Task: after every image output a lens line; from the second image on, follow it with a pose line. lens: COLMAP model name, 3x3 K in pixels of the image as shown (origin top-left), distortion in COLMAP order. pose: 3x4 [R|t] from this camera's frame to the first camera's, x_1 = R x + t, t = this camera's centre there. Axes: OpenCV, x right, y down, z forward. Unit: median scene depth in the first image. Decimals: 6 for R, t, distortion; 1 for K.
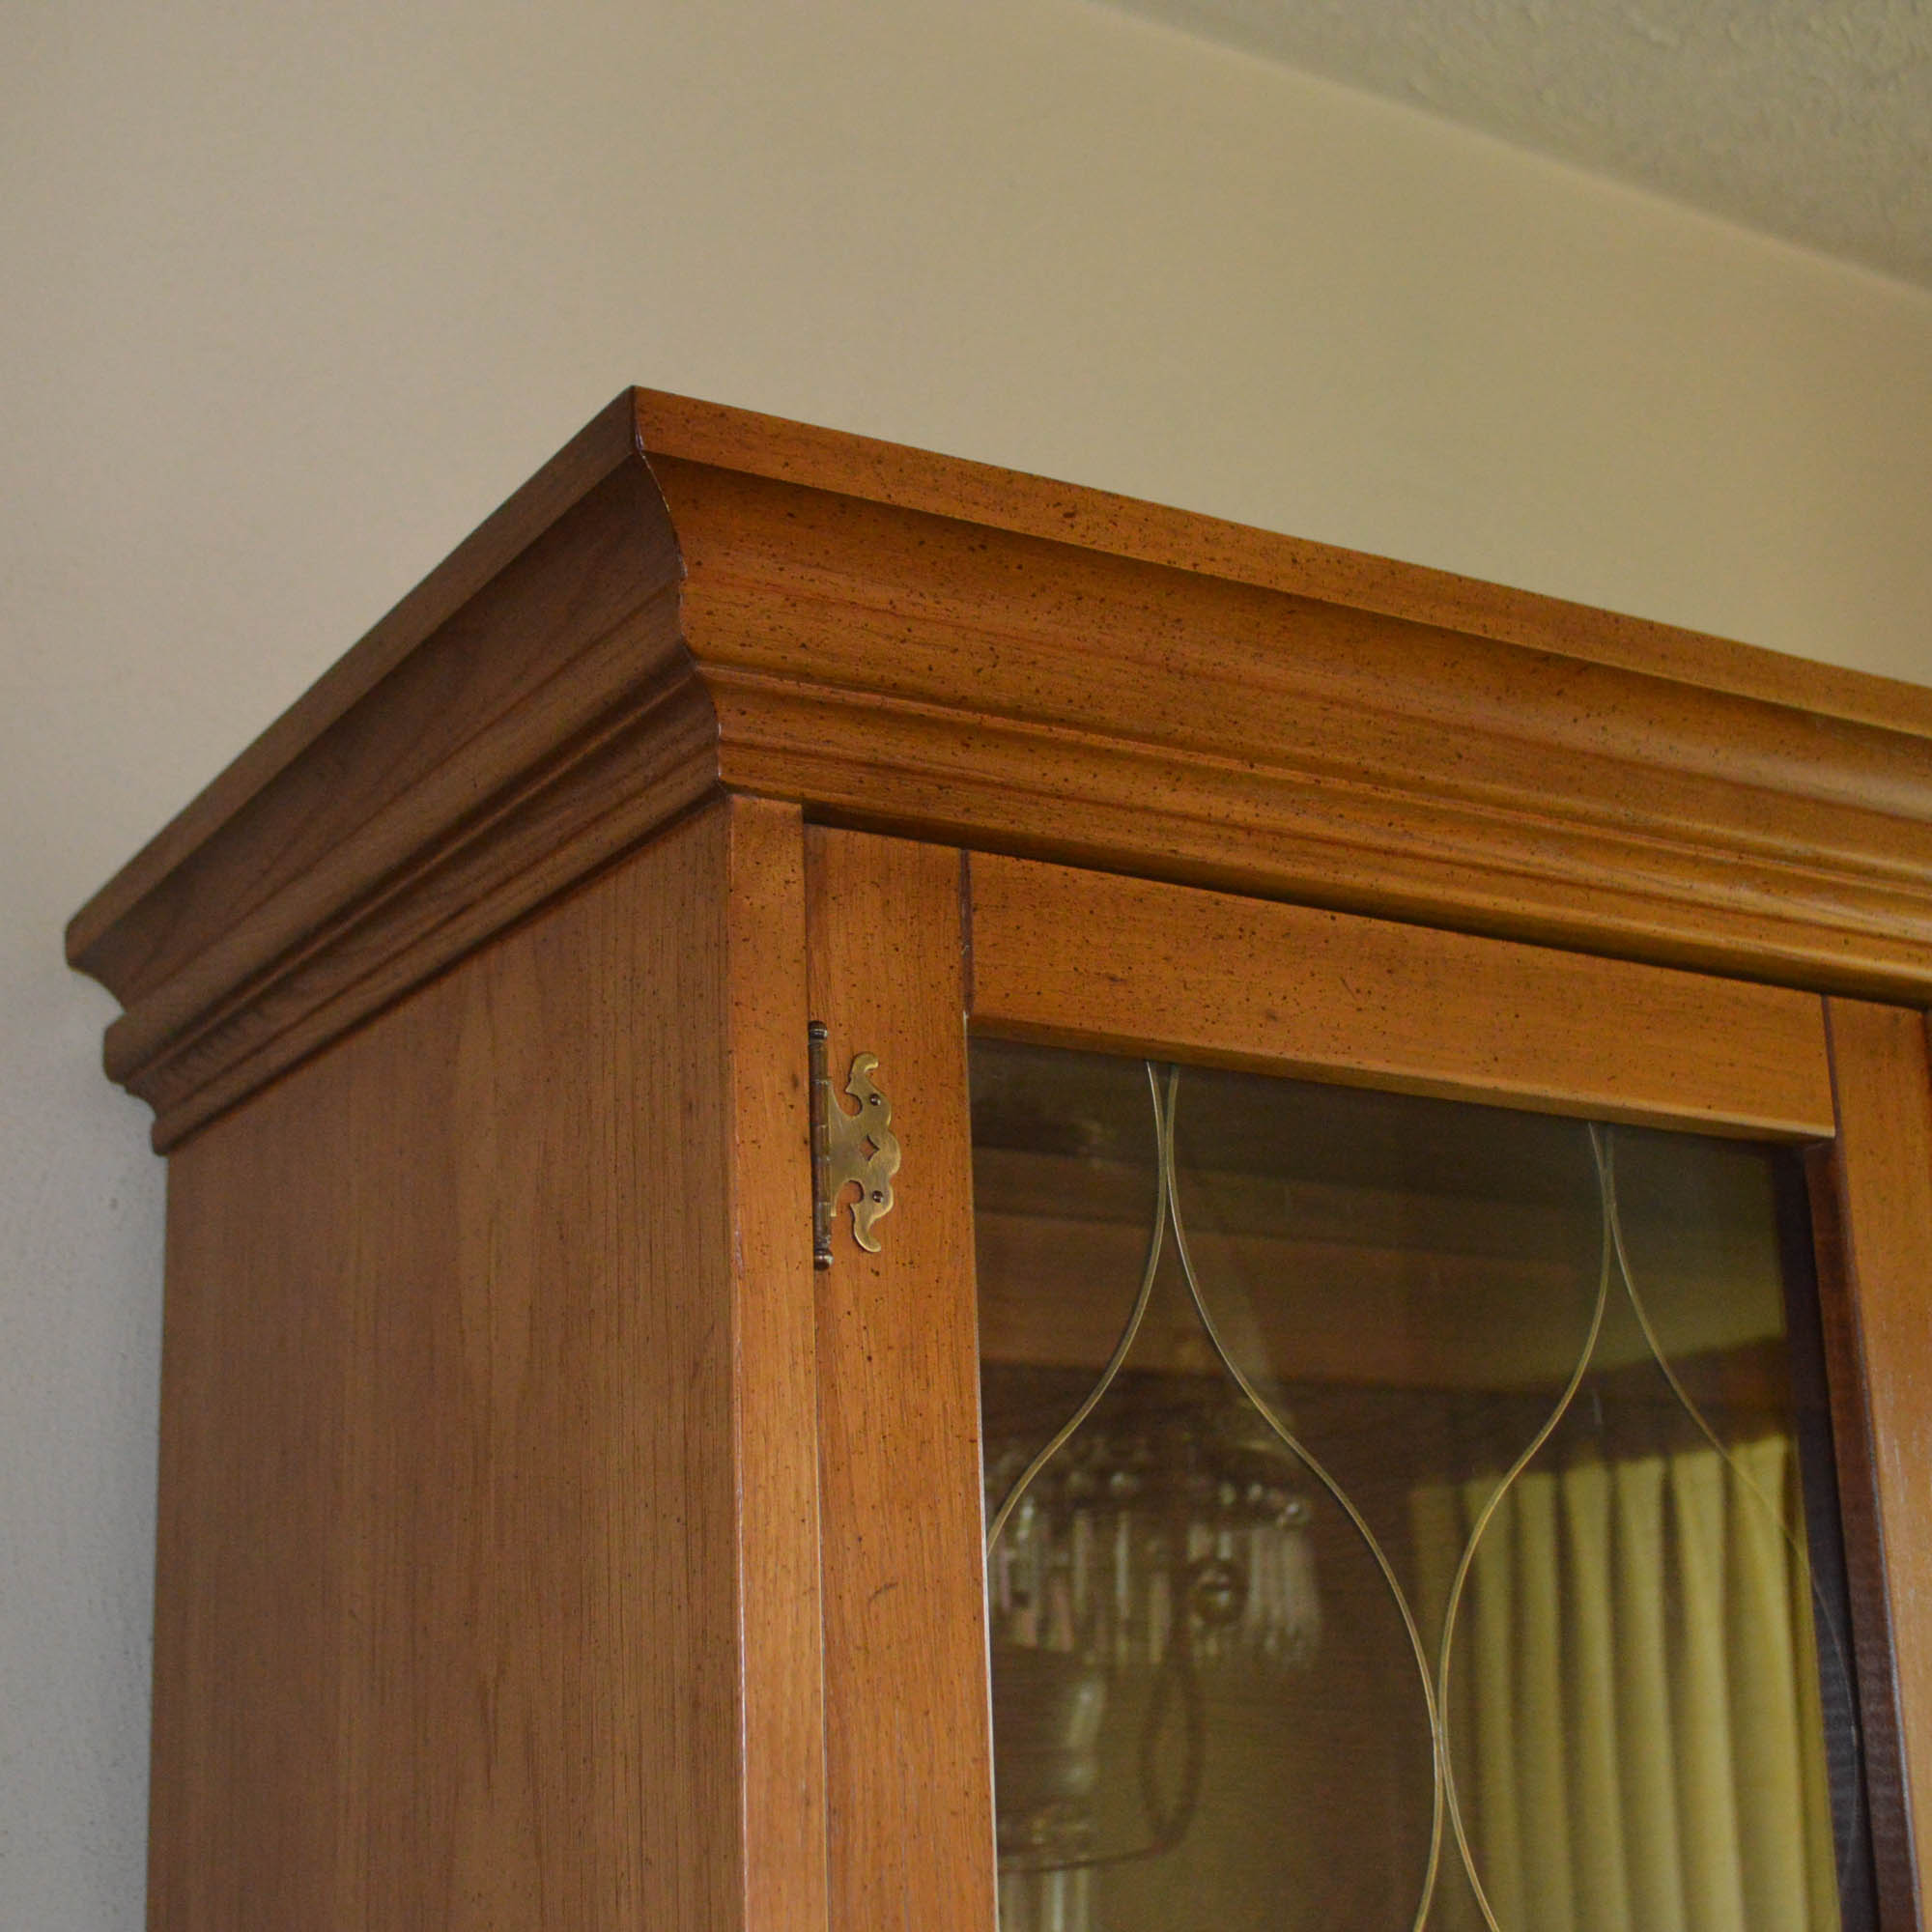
lens RADIAL K [[3014.3, 0, 962.5], [0, 3014.3, 886.9], [0, 0, 1]] dist [-0.041362, -0.118384]
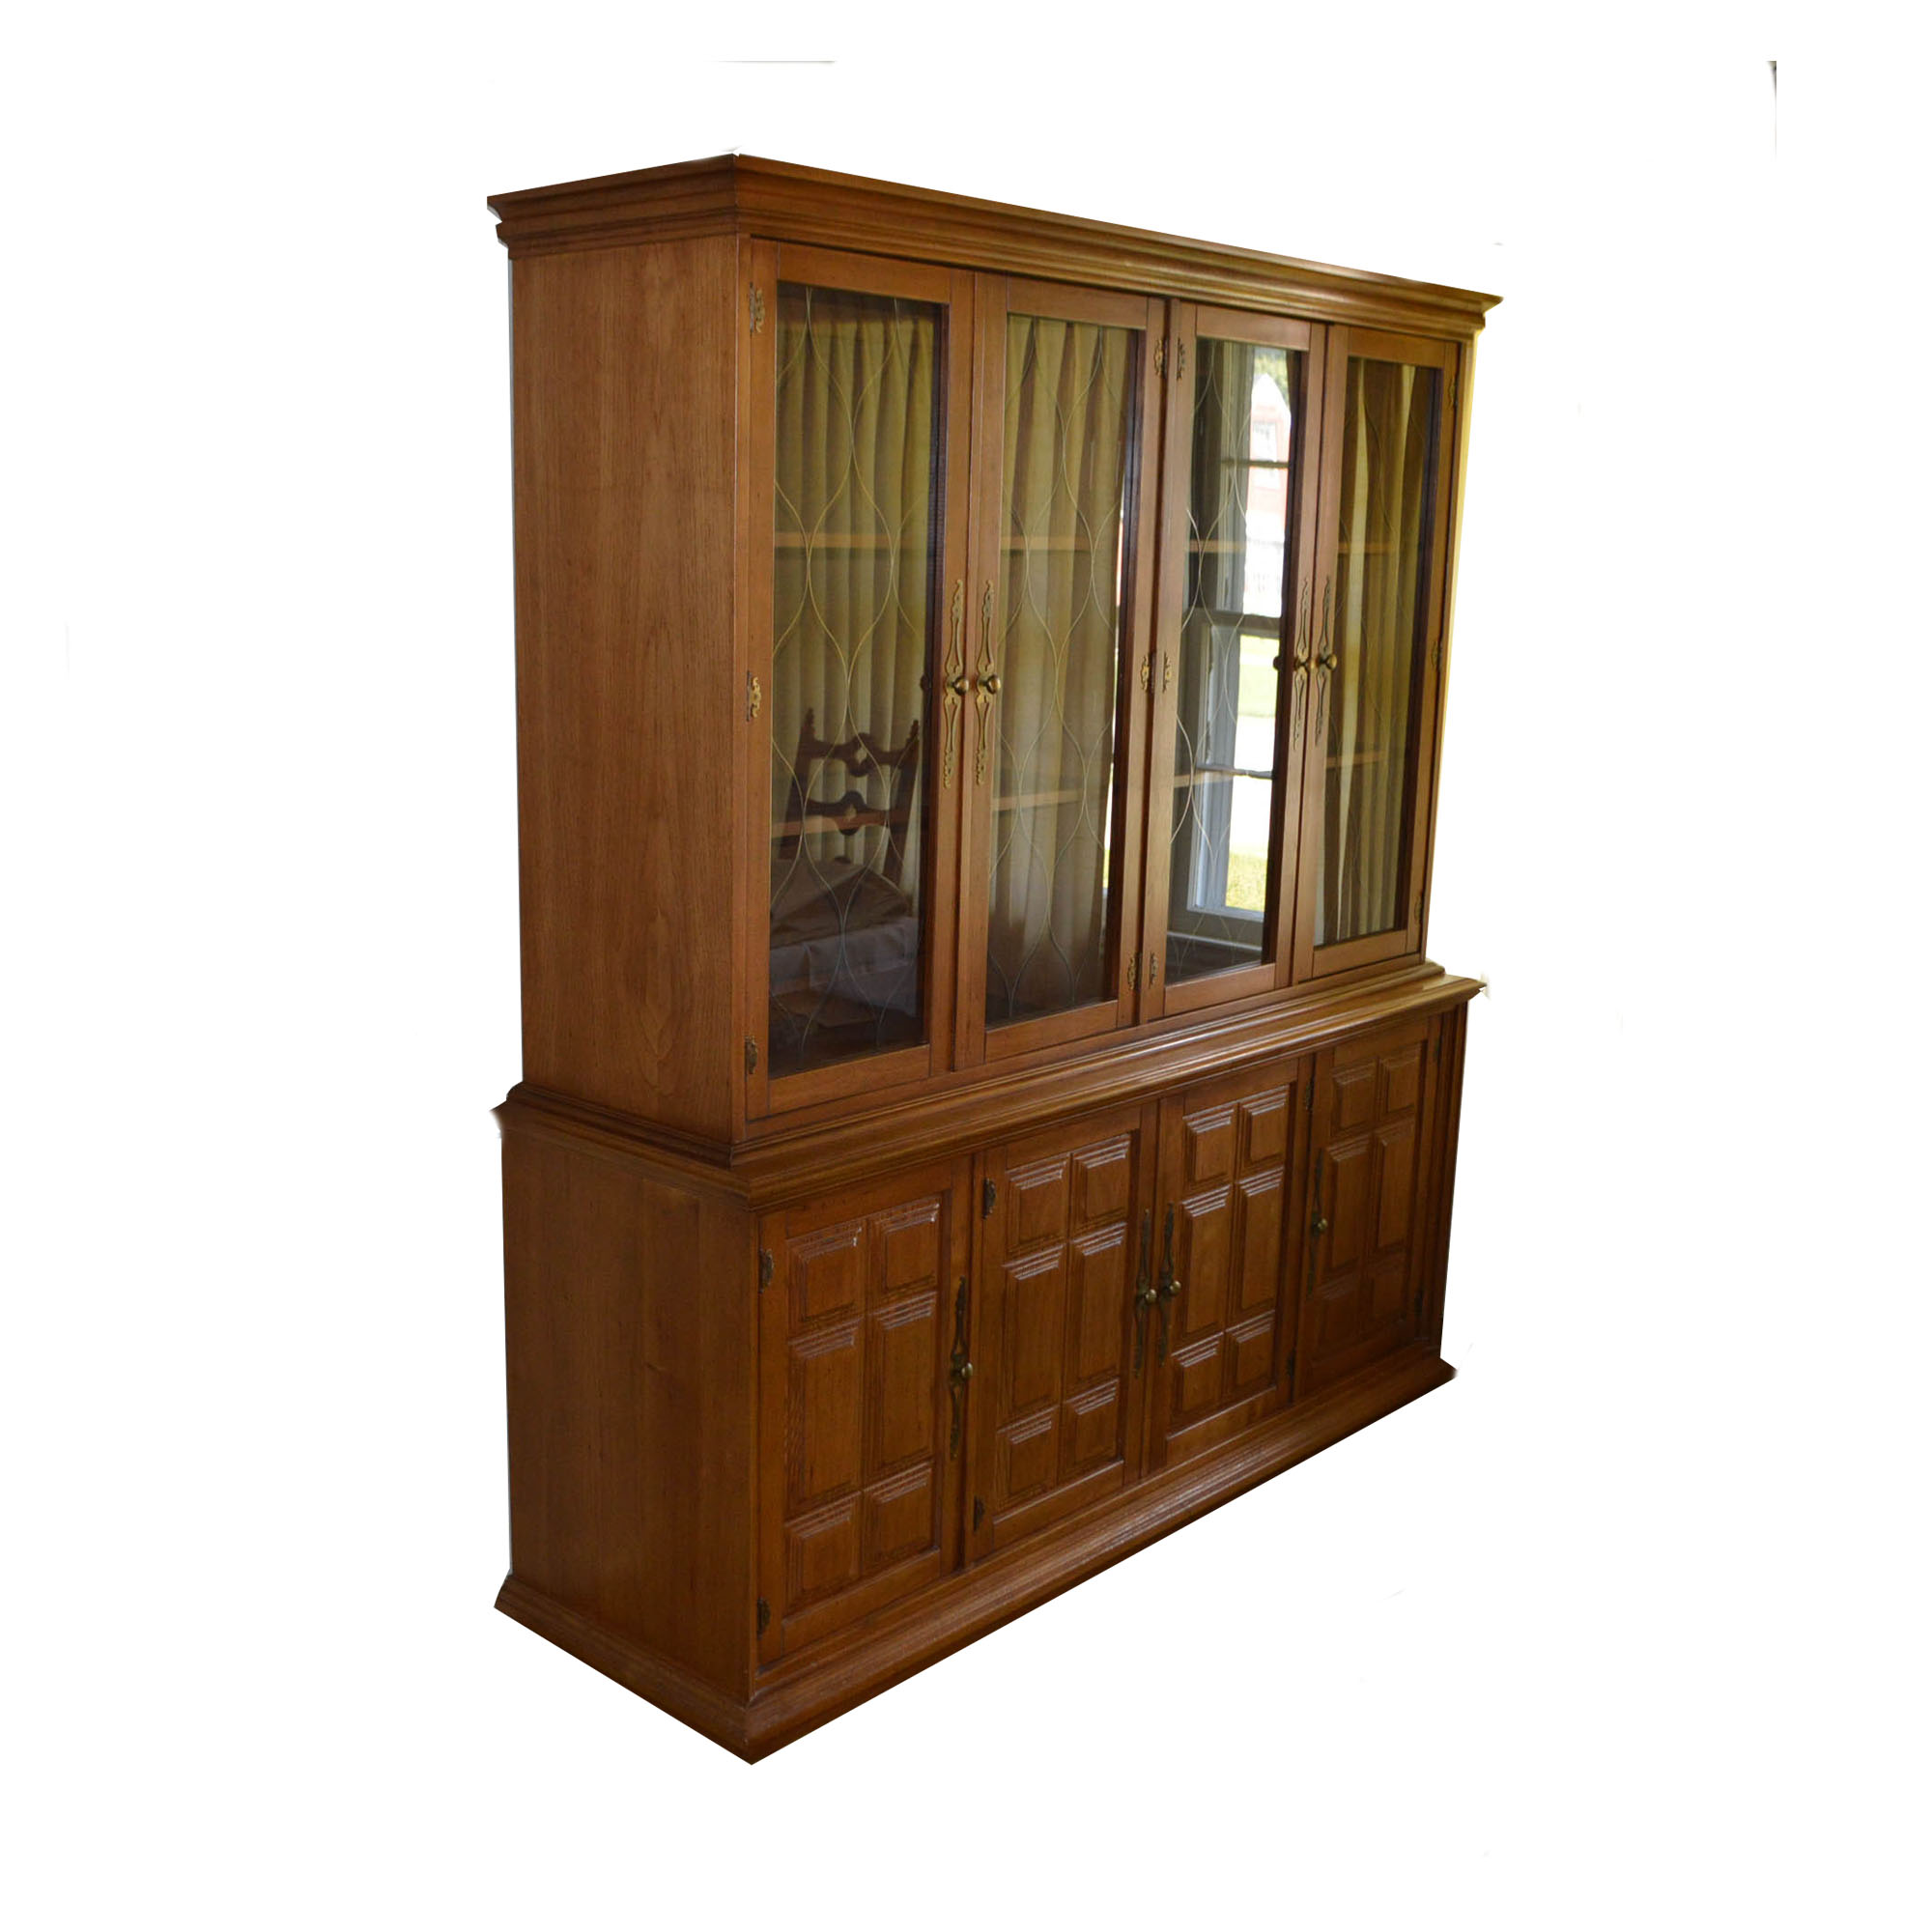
lens RADIAL K [[2178.3, 0, 966.0], [0, 2178.3, 966.0], [0, 0, 1]] dist [-0.017930, -0.025324]
pose [[0.953940, -0.018270, 0.299440, -0.704370], [-0.129886, 0.874588, 0.467147, -0.603383], [-0.270422, -0.484523, 0.831931, -2.278246]]
